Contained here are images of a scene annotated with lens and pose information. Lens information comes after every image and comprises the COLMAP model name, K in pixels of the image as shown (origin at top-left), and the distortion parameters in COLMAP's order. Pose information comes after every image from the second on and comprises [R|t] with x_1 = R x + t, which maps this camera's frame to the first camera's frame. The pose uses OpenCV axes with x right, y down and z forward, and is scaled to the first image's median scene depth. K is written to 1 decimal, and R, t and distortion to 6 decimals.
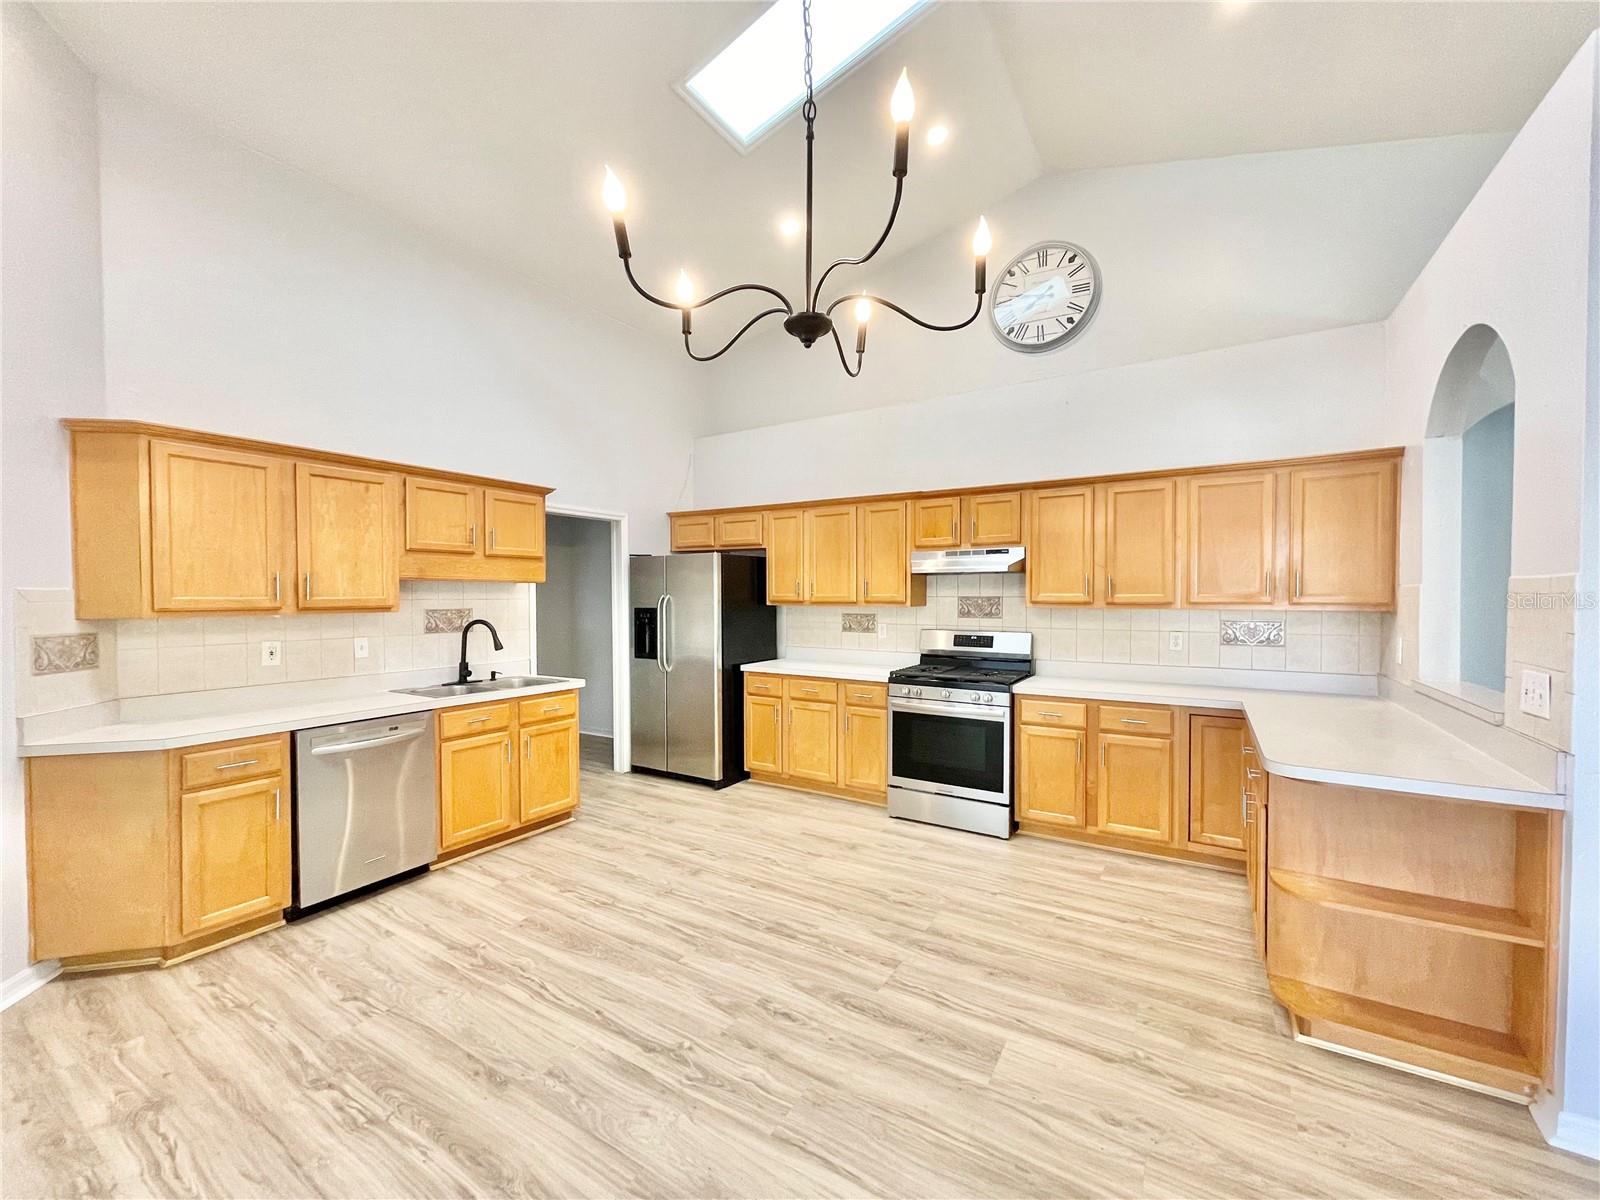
lens RADIAL K [[646.4, 0, 795.6], [0, 646.4, 605.7], [0, 0, 1]] dist [-0.001578, 0.000438]
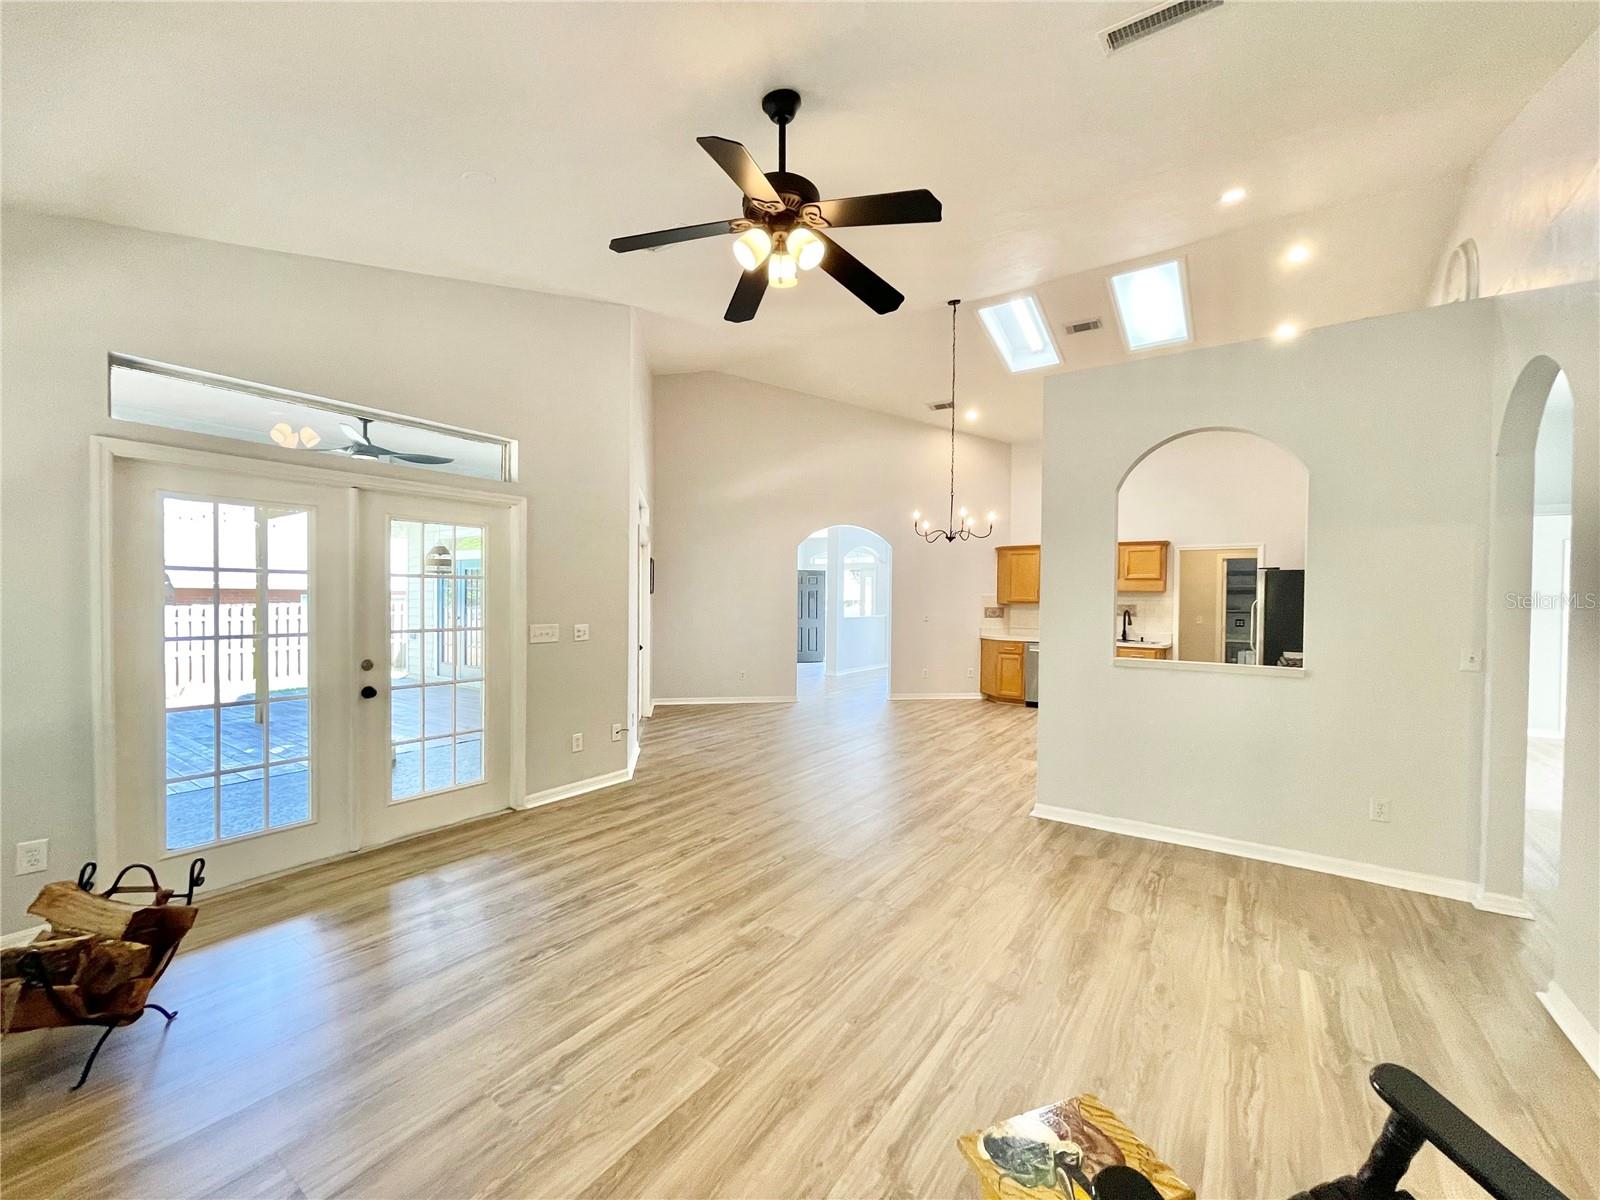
lens RADIAL K [[646.4, 0, 795.6], [0, 646.4, 605.7], [0, 0, 1]] dist [-0.001578, 0.000438]
pose [[-0.057735, 0.017990, -0.998170, 1.750771], [-0.027449, 0.999431, 0.019600, -0.003940], [0.997955, 0.028530, -0.057208, 0.067301]]
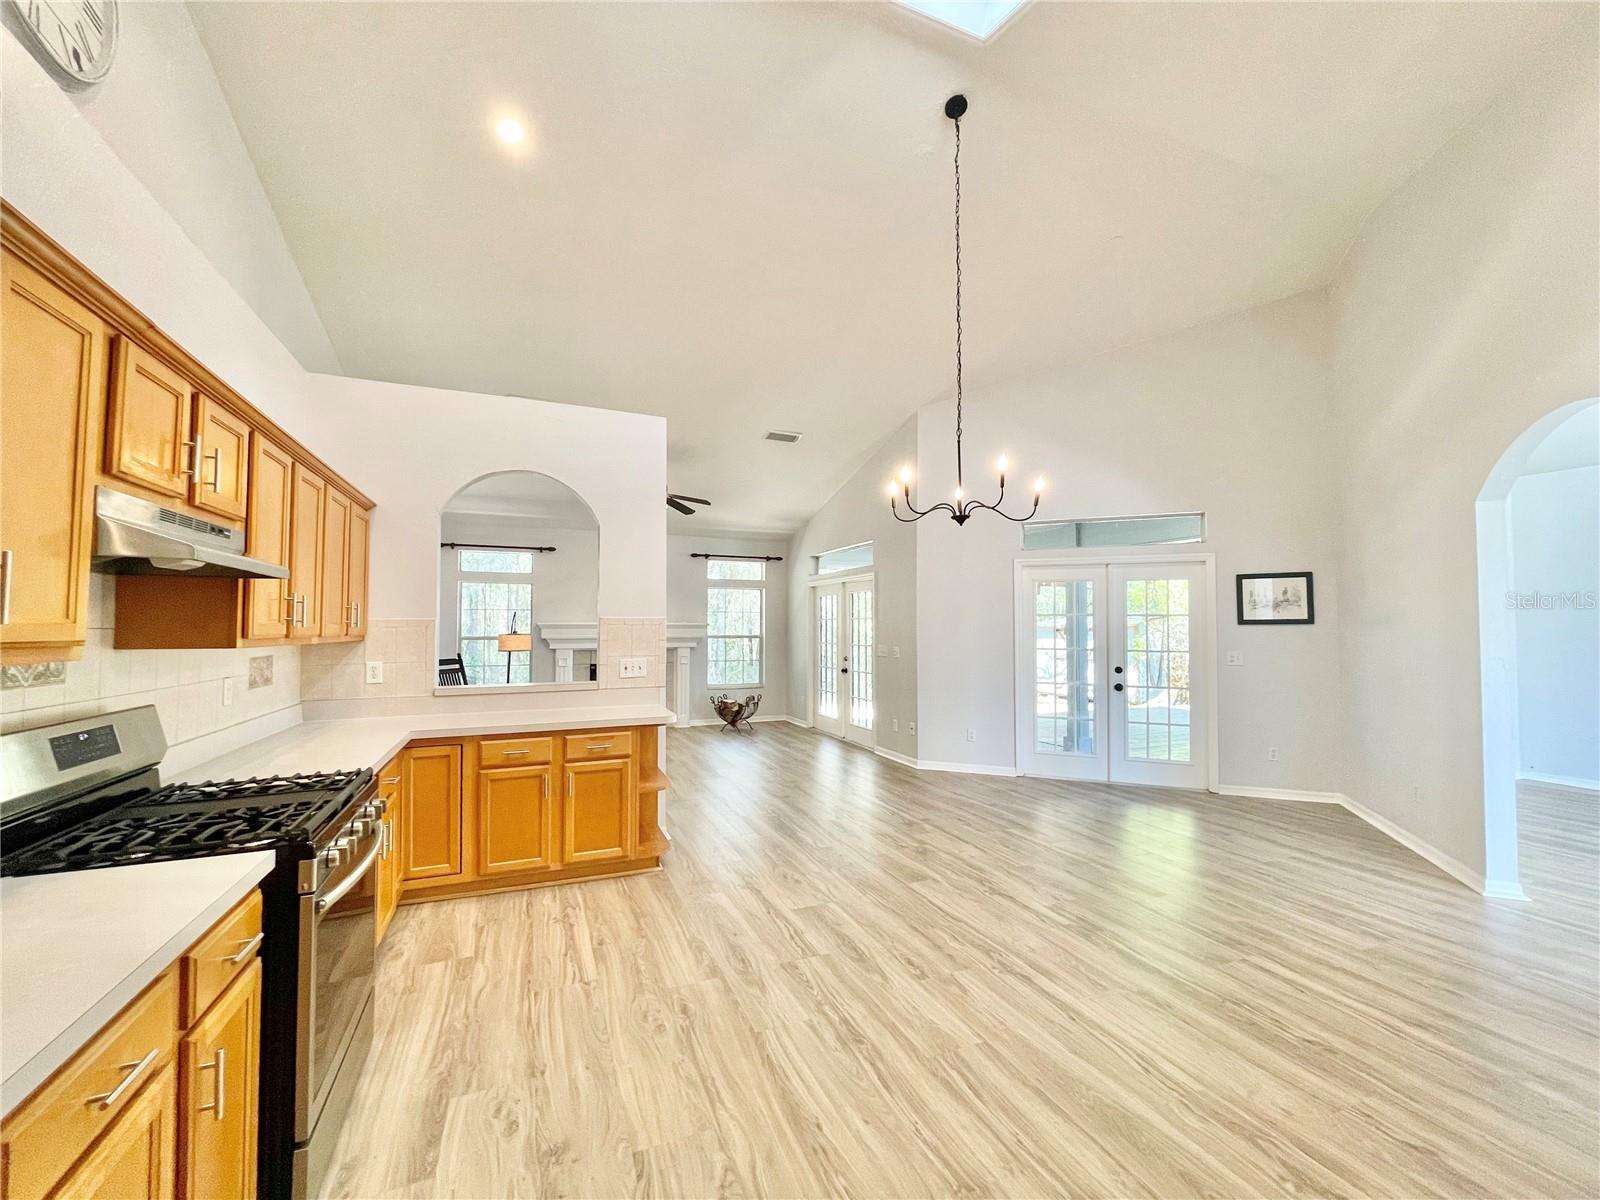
lens RADIAL K [[644.4, 0, 797.3], [0, 644.4, 610.8], [0, 0, 1]] dist [0.000973, 0.000104]
pose [[-0.816447, 0.018626, 0.577120, -0.338766], [0.013512, 0.999822, -0.013153, -0.016168], [-0.577262, -0.002941, -0.816554, 1.286591]]
